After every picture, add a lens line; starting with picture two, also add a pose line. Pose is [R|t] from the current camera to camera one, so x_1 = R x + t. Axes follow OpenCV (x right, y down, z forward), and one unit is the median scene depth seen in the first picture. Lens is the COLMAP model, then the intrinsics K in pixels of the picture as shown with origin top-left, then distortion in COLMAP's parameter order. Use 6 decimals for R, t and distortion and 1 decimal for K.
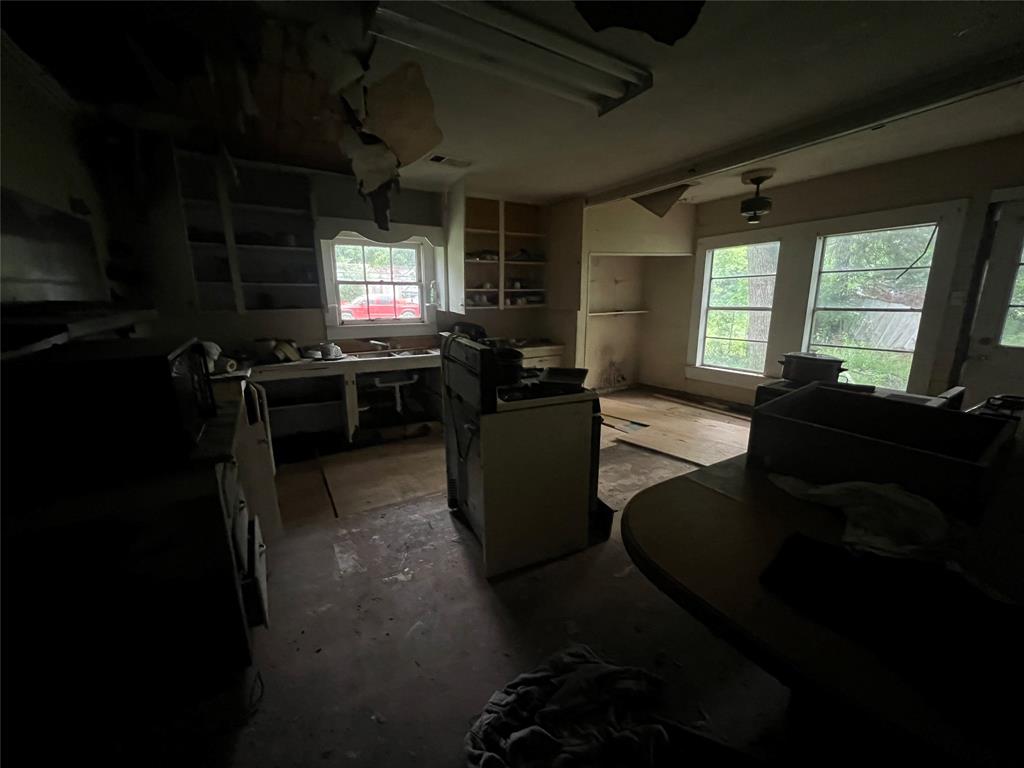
lens RADIAL K [[408.9, 0, 513.2], [0, 408.9, 383.0], [0, 0, 1]] dist [0.000115, -0.000072]
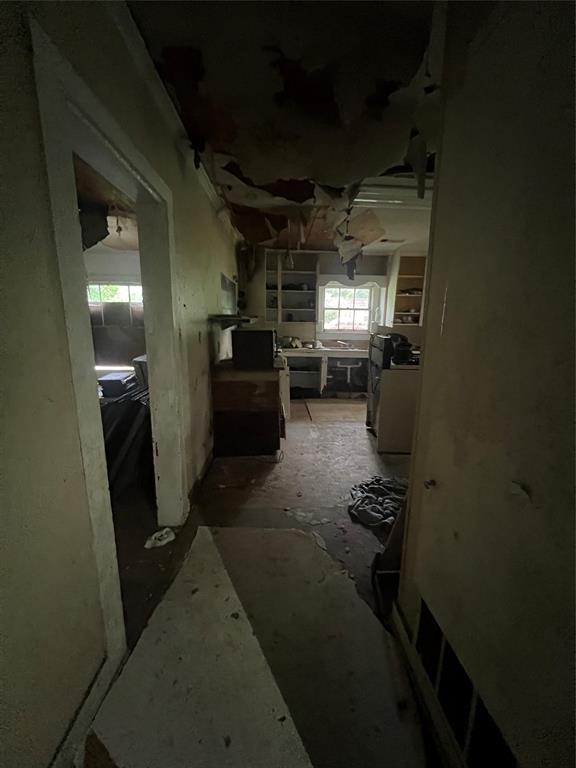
lens RADIAL K [[306.7, 0, 288.0], [0, 306.7, 381.0], [0, 0, 1]] dist [0.000115, -0.000072]
pose [[0.876650, 0.109078, -0.468602, 0.120726], [-0.116325, 0.993119, 0.013553, 0.085768], [0.466855, 0.042628, 0.883306, -0.310224]]
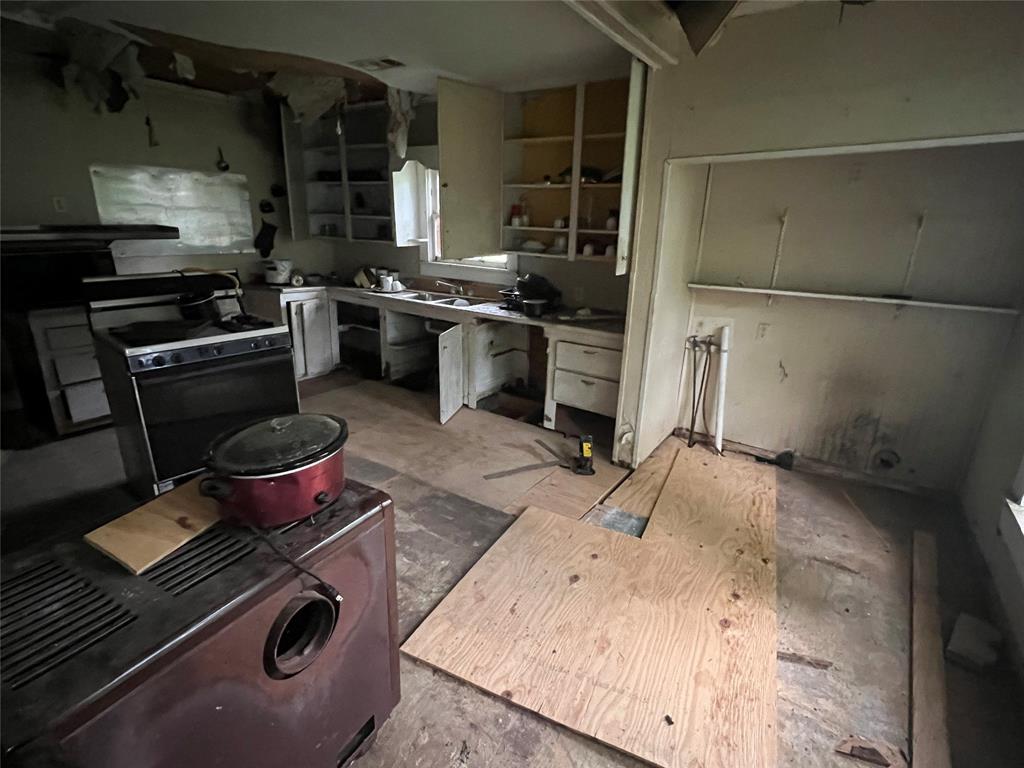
lens RADIAL K [[514.3, 0, 512.0], [0, 514.3, 387.5], [0, 0, 1]] dist [-0.002593, 0.000257]
pose [[0.429776, 0.297889, -0.852382, 0.847534], [-0.221667, 0.949931, 0.220214, -0.183016], [0.875304, 0.094302, 0.474289, 0.678704]]
